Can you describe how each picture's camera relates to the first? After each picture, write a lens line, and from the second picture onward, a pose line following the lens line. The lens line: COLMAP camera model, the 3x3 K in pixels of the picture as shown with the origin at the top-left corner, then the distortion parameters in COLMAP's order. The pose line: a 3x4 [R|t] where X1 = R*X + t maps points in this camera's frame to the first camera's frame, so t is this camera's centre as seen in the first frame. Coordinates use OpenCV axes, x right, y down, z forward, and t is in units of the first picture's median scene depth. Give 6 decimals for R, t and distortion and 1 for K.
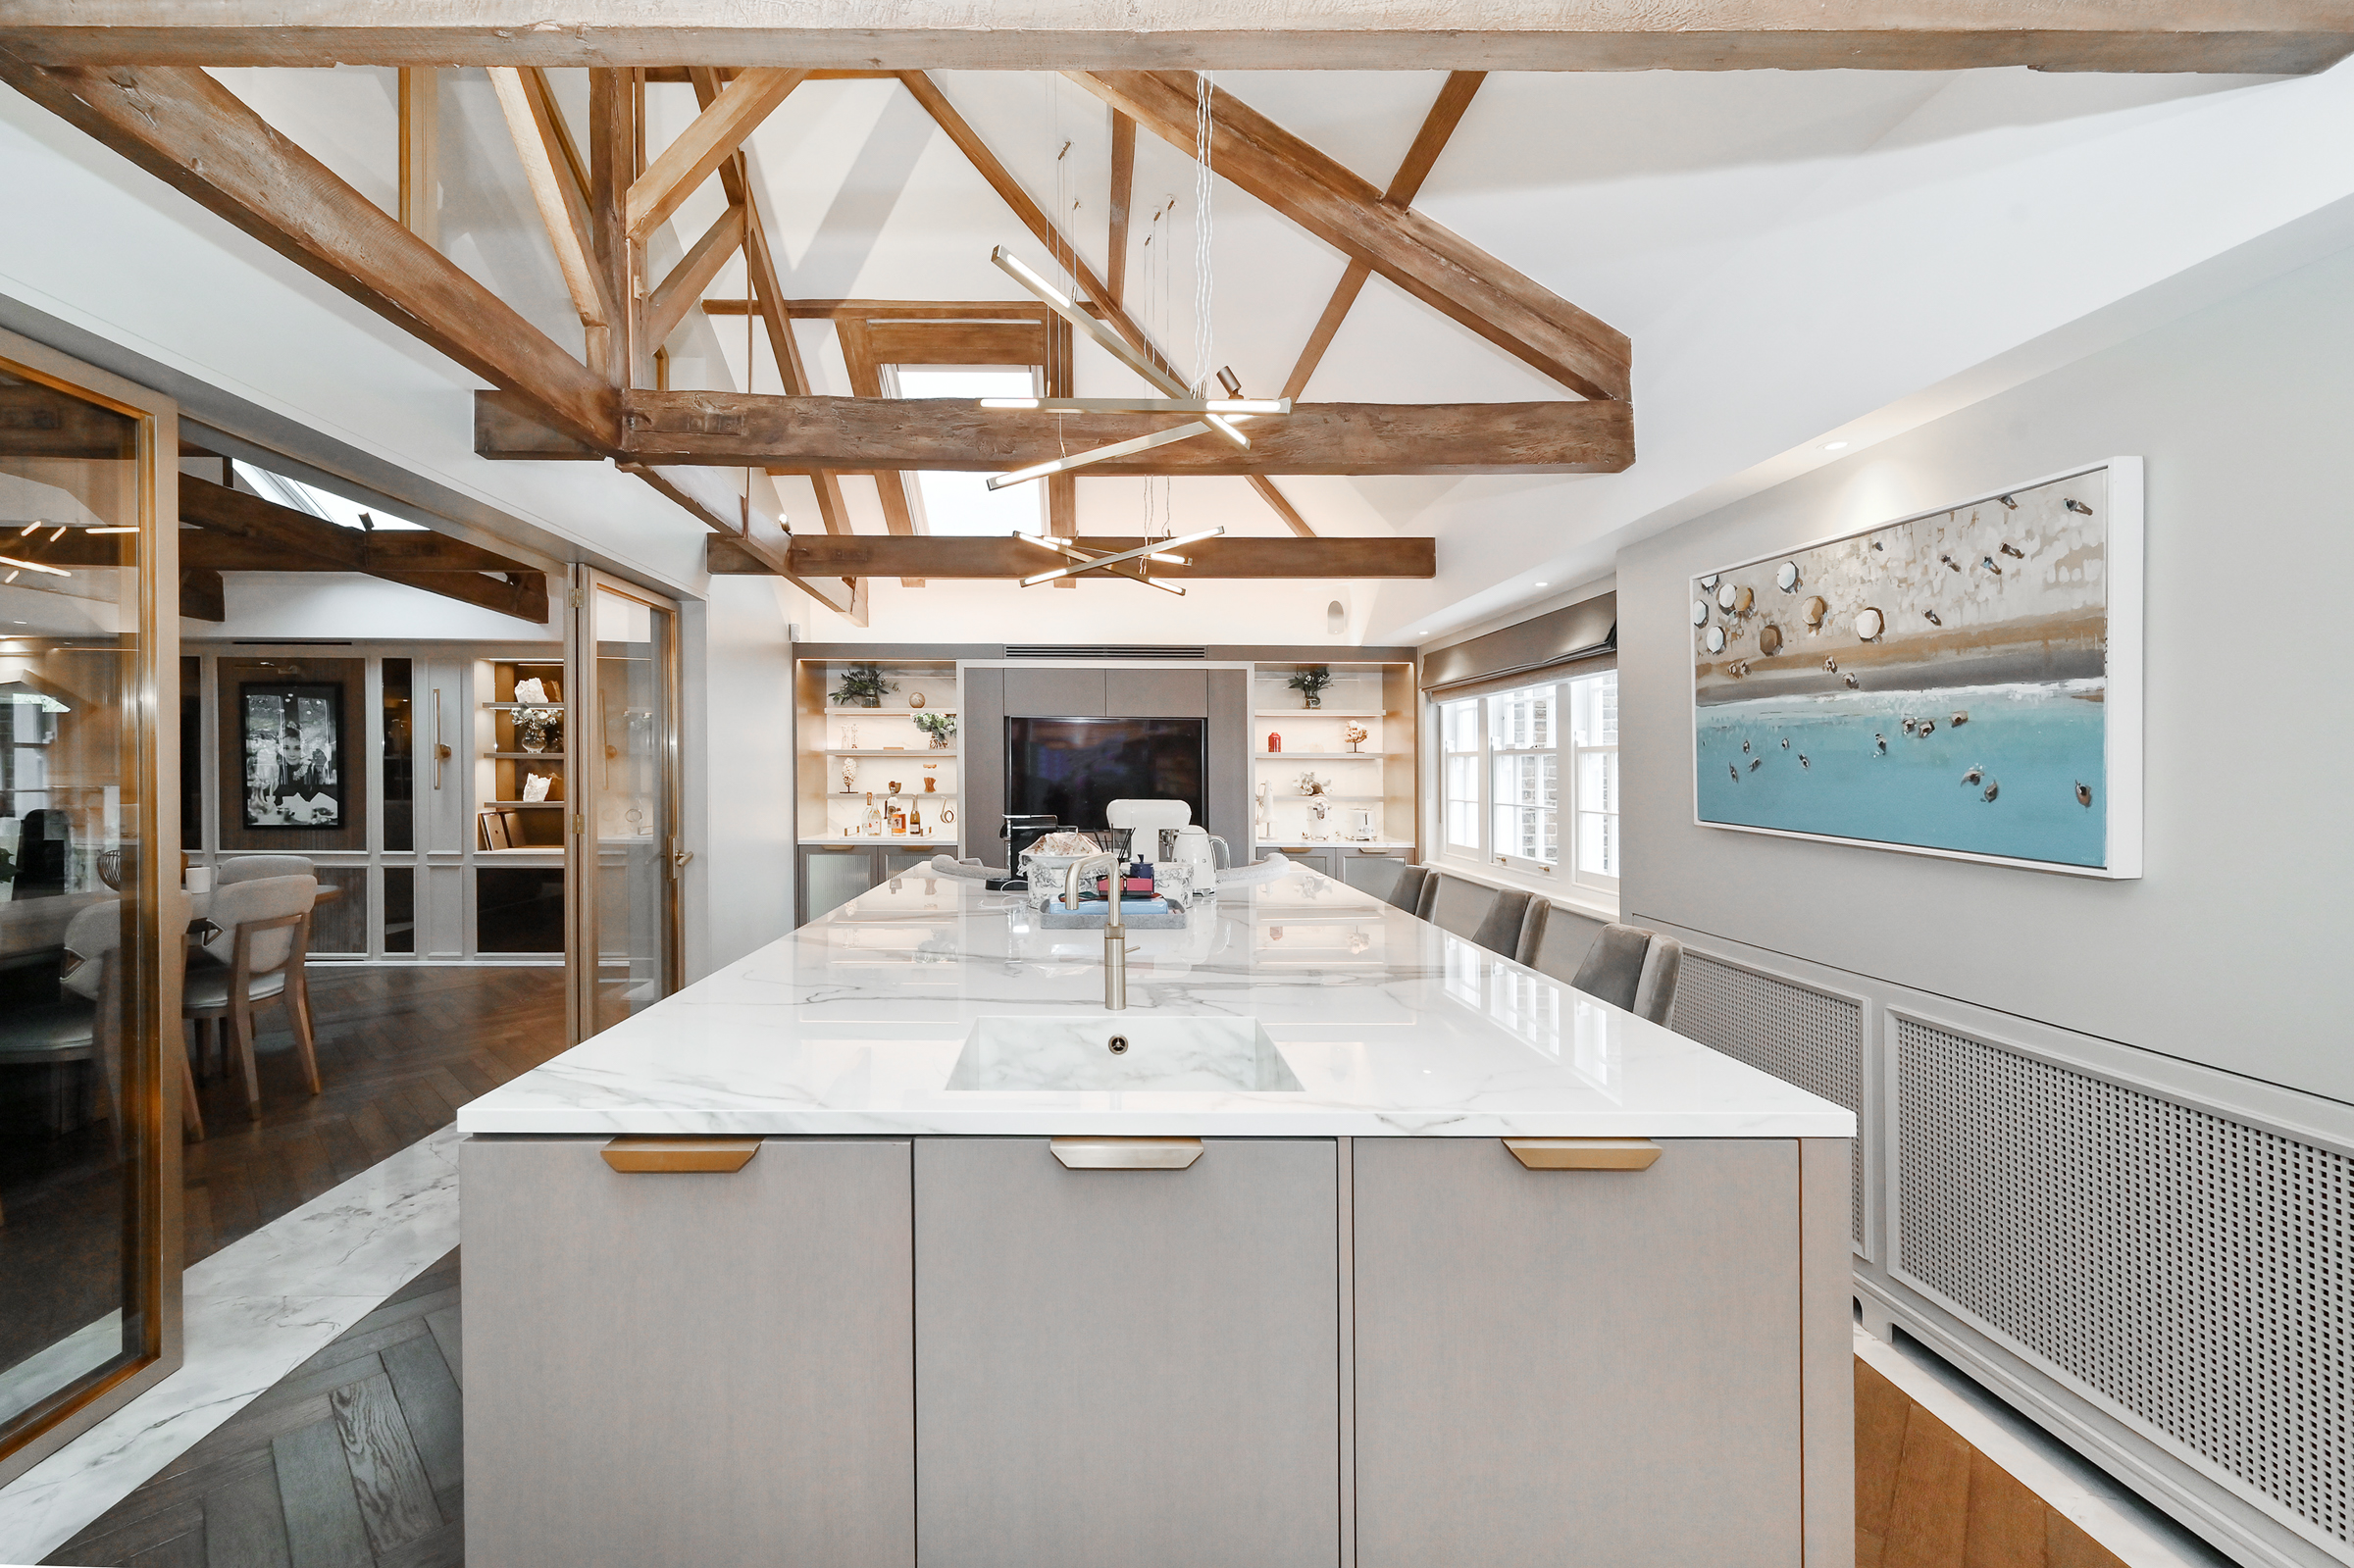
lens RADIAL K [[973.7, 0, 1177.0], [0, 973.7, 784.0], [0, 0, 1]] dist [-0.000902, -0.000122]
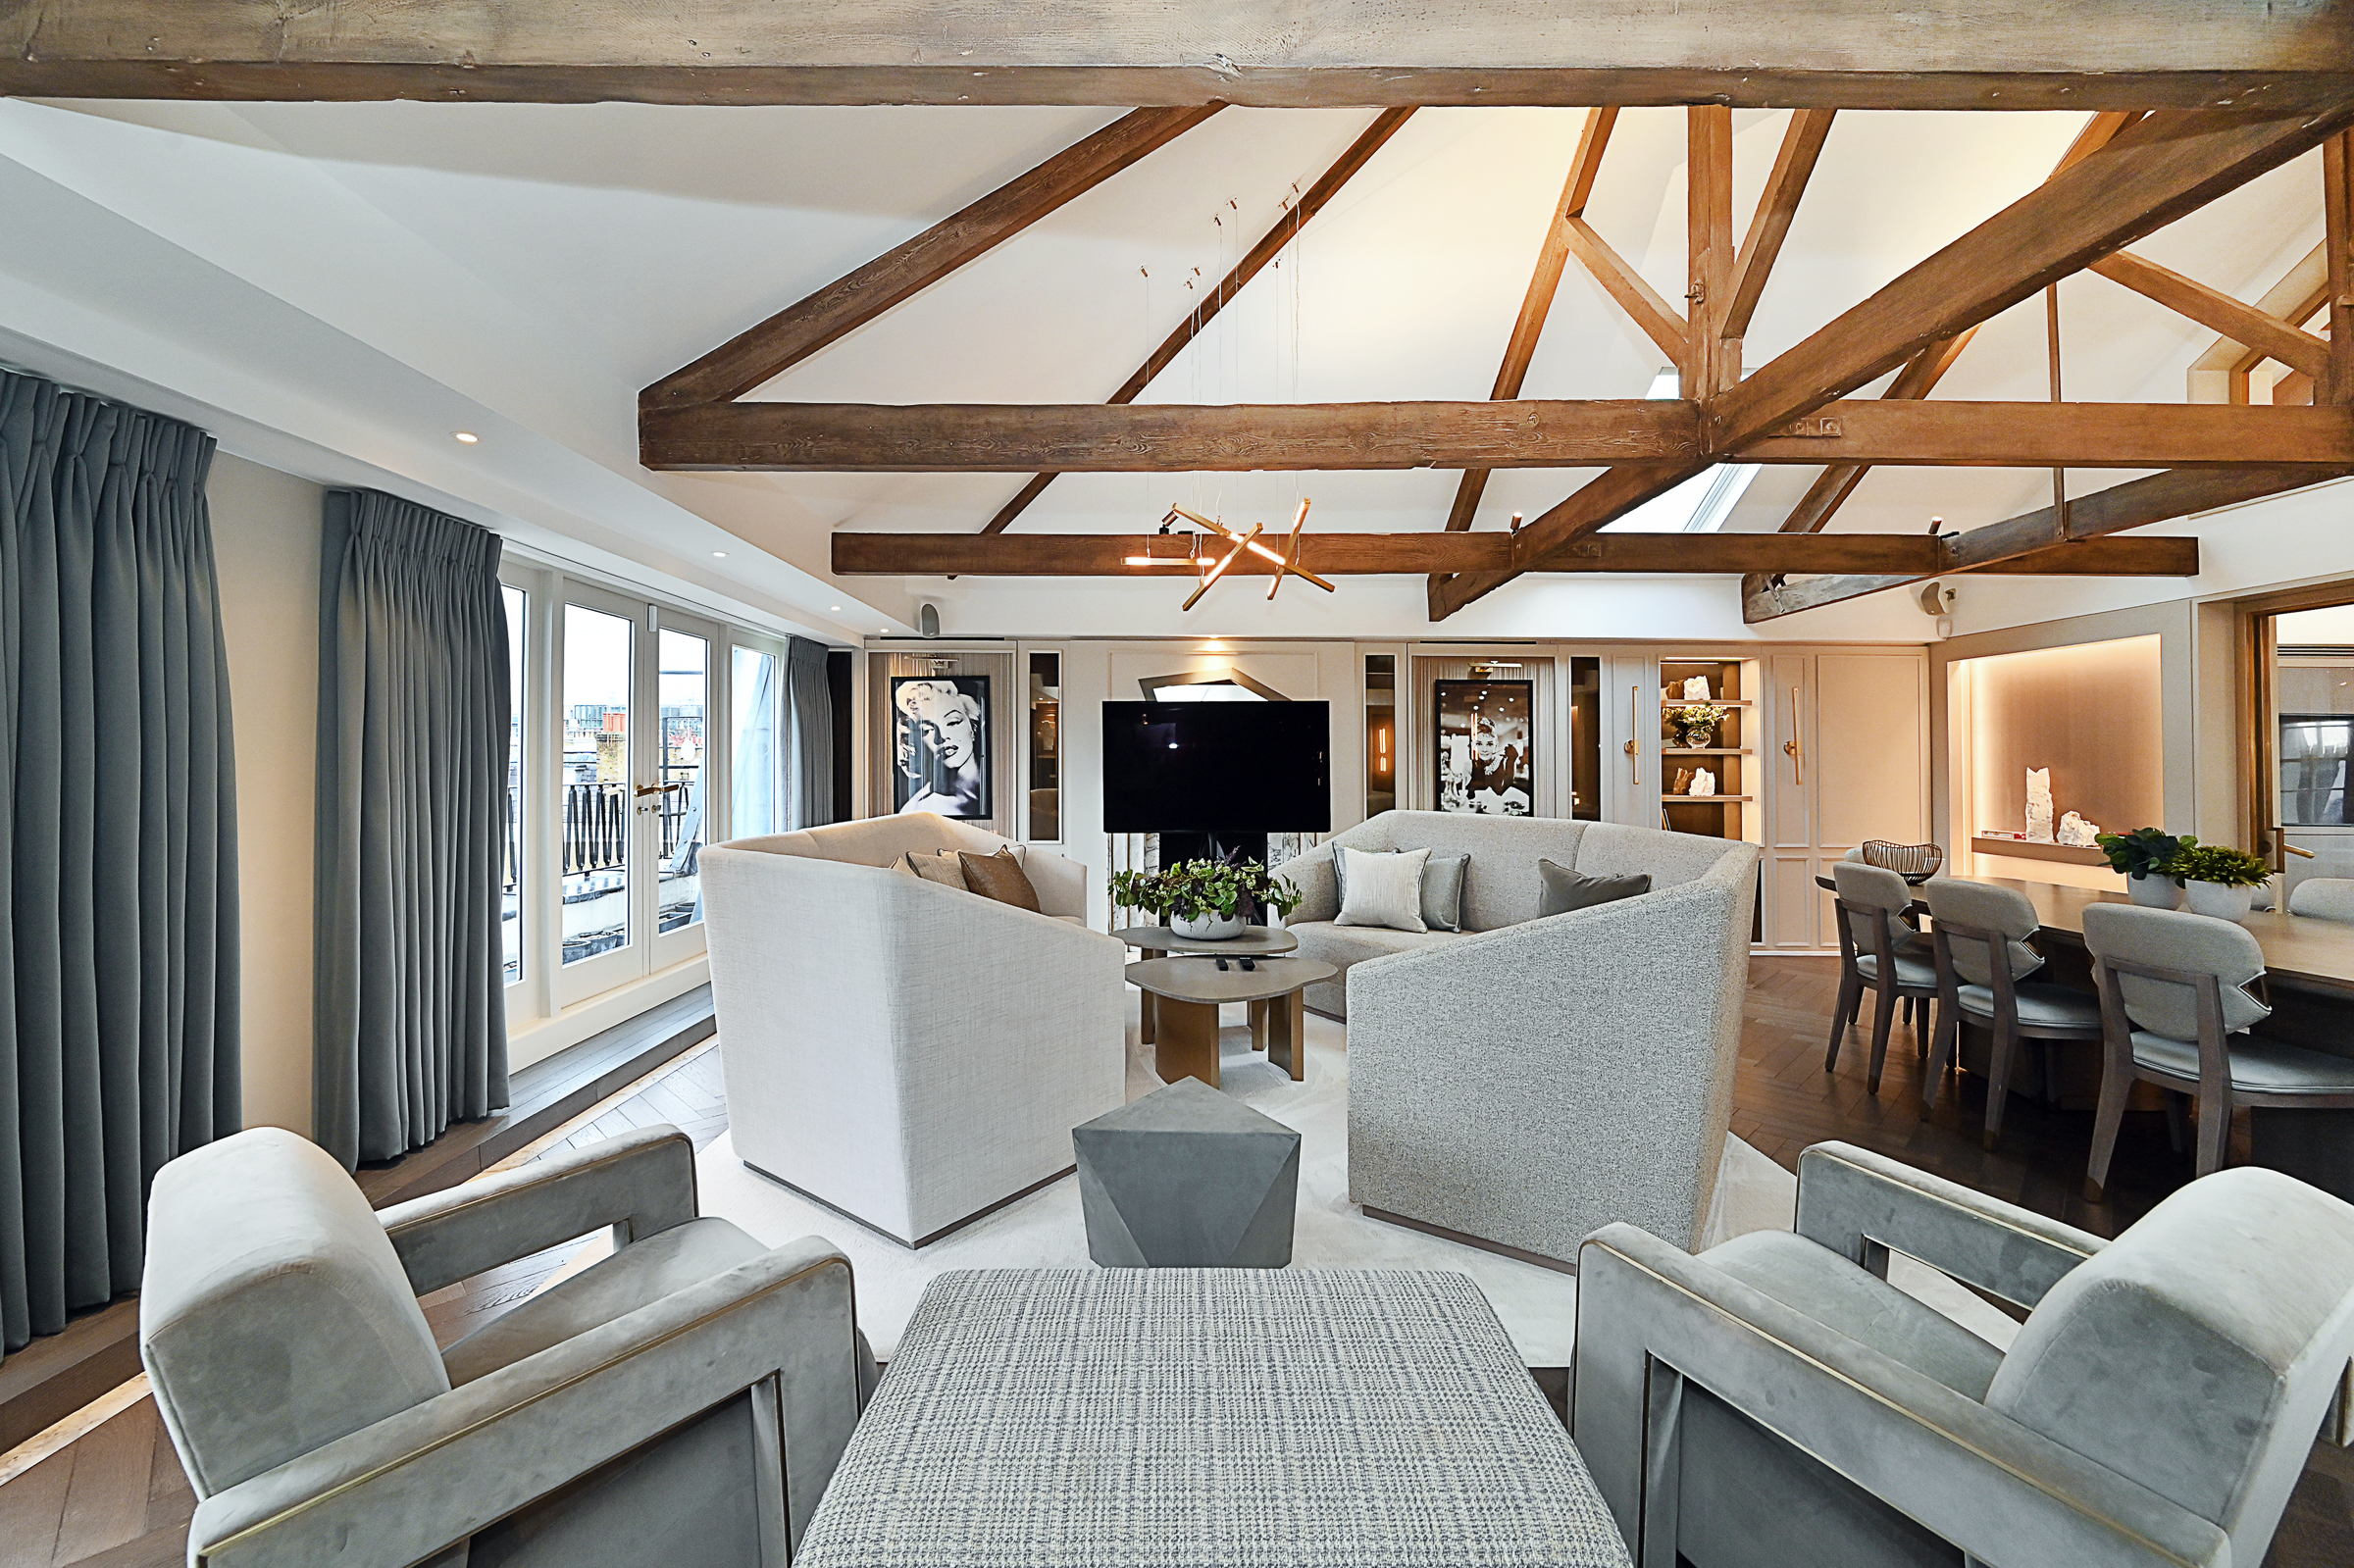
lens RADIAL K [[973.7, 0, 1177.0], [0, 973.7, 784.0], [0, 0, 1]] dist [-0.000902, -0.000122]
pose [[0.999370, 0.004230, -0.035252, -1.199393], [-0.004043, 0.999977, 0.005389, 0.001592], [0.035274, -0.005243, 0.999364, -0.046929]]
